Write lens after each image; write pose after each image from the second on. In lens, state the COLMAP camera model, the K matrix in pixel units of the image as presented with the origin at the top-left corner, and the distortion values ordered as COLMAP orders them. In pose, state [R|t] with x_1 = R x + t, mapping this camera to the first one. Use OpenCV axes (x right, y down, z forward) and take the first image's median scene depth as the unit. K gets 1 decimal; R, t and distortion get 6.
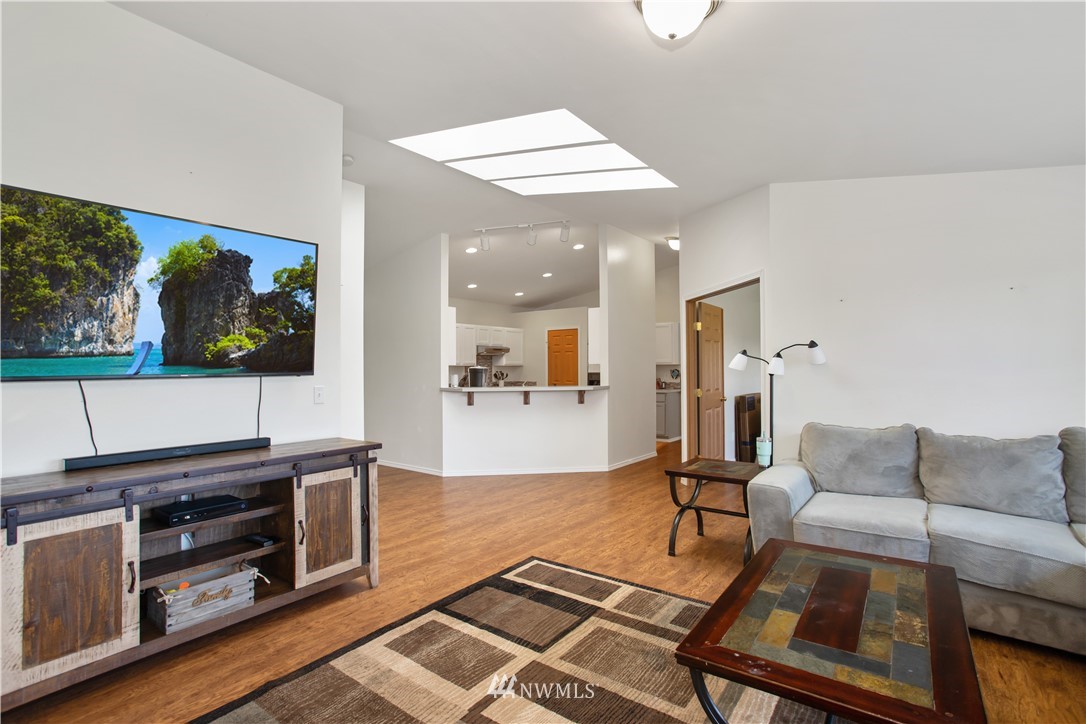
lens RADIAL K [[518.8, 0, 545.1], [0, 518.8, 360.7], [0, 0, 1]] dist [-0.072908, 0.047168]
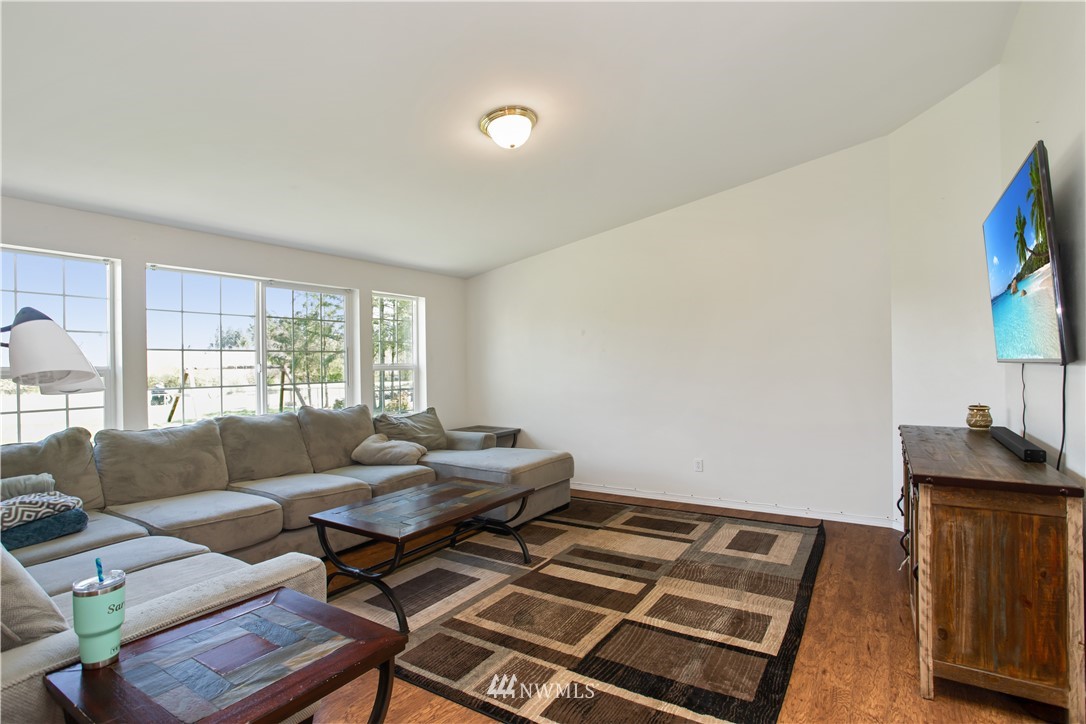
lens RADIAL K [[556.6, 0, 543.4], [0, 556.6, 372.7], [0, 0, 1]] dist [-0.022064, 0.000162]
pose [[-0.996760, 0.023809, -0.076826, 0.174353], [0.023359, 0.999704, 0.006750, 0.017925], [0.076964, 0.004933, -0.997022, 1.538429]]
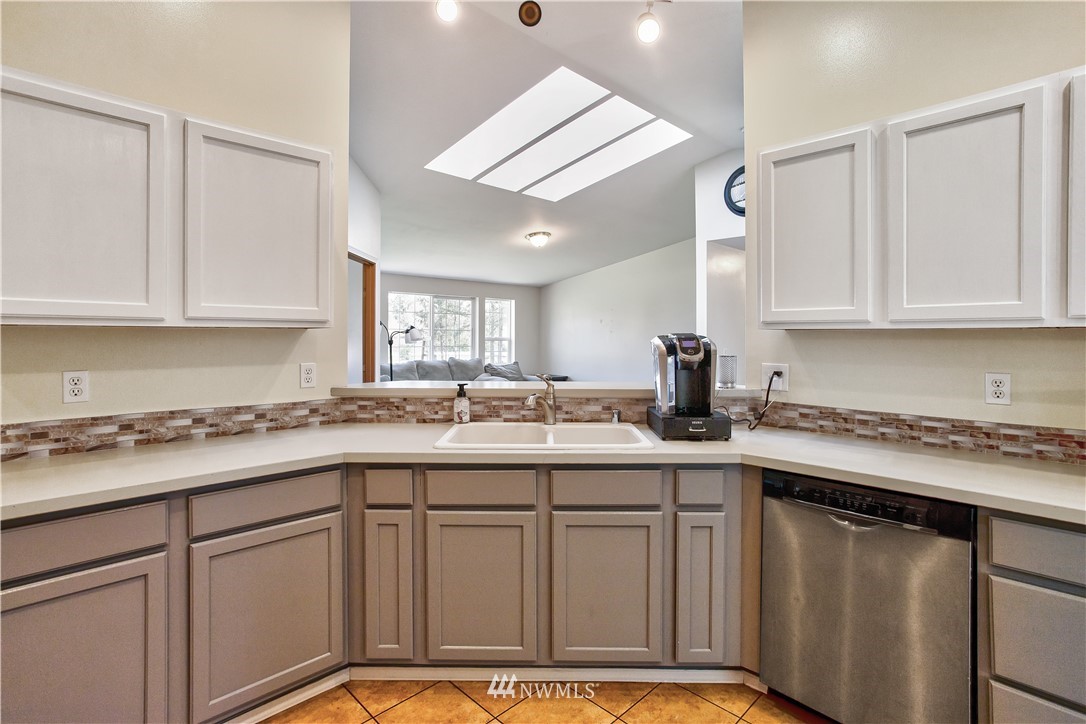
lens RADIAL K [[542.5, 0, 541.7], [0, 542.5, 336.6], [0, 0, 1]] dist [-0.001881, -0.000108]
pose [[-0.990738, 0.004660, 0.135707, -0.154035], [0.002617, 0.999881, -0.015235, 0.035073], [-0.135761, -0.014739, -0.990632, 2.747559]]
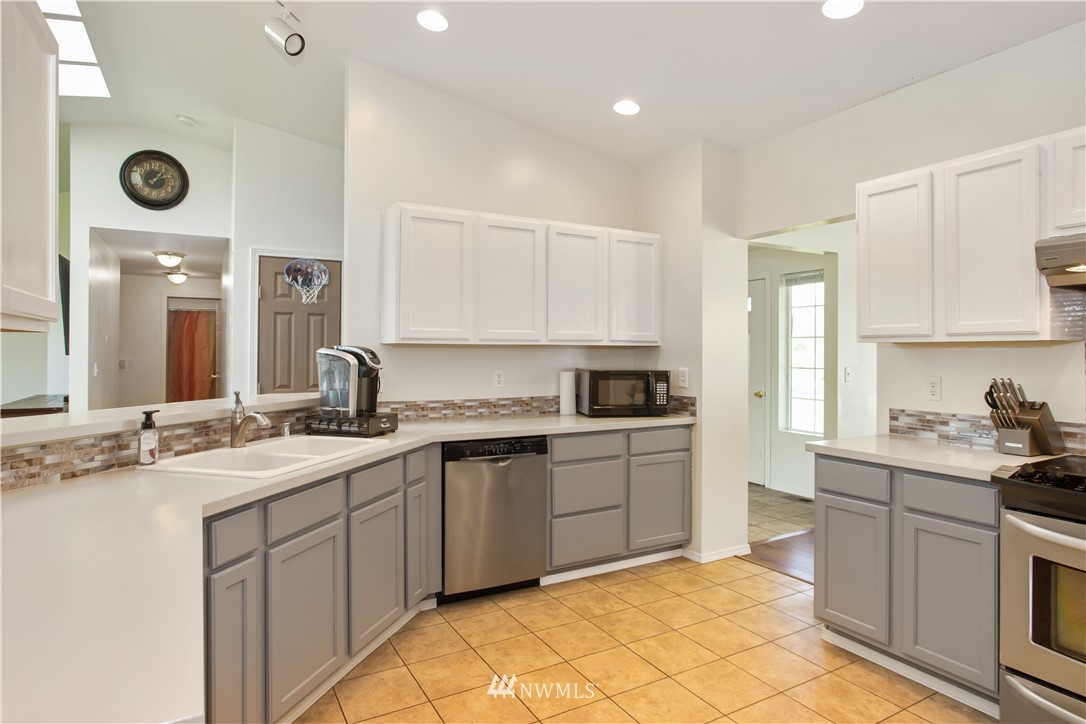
lens RADIAL K [[615.8, 0, 542.5], [0, 615.8, 350.6], [0, 0, 1]] dist [-0.004013, 0.001278]
pose [[-0.391990, 0.004106, -0.919960, 0.467457], [0.012989, 0.999915, -0.001071, 0.032504], [0.919878, -0.012369, -0.392010, 2.638592]]
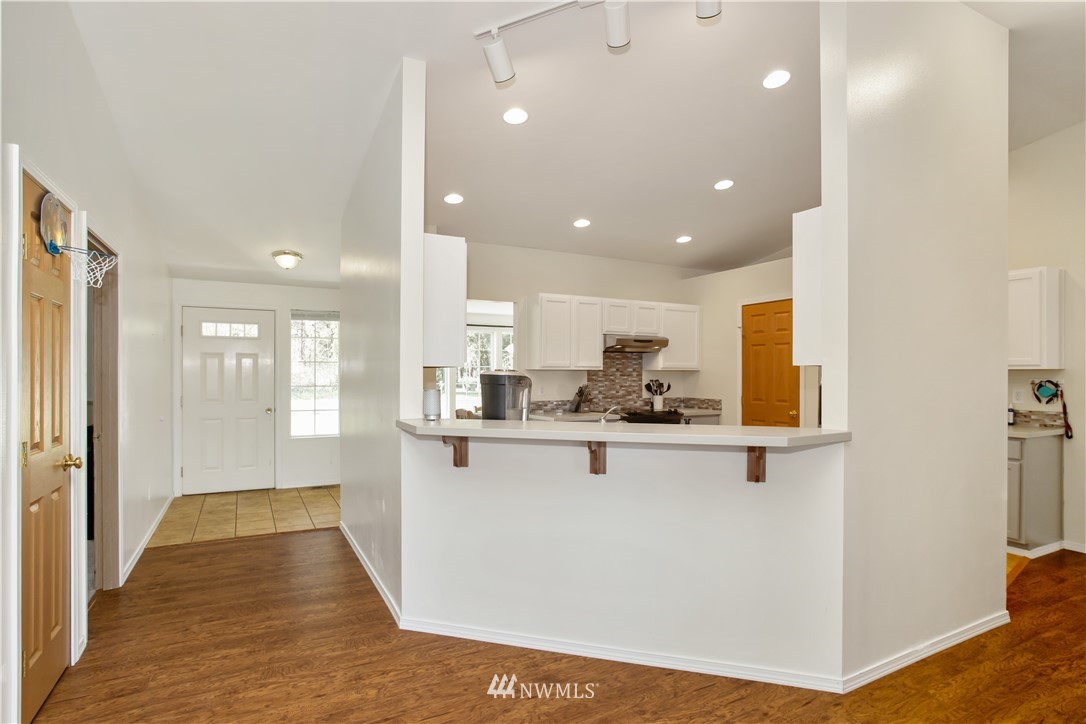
lens RADIAL K [[556.6, 0, 543.4], [0, 556.6, 372.7], [0, 0, 1]] dist [-0.022064, 0.000162]
pose [[0.907159, 0.007447, -0.420721, 0.188441], [-0.002089, 0.999911, 0.013195, 0.014100], [0.420782, -0.011091, 0.907094, 1.211157]]
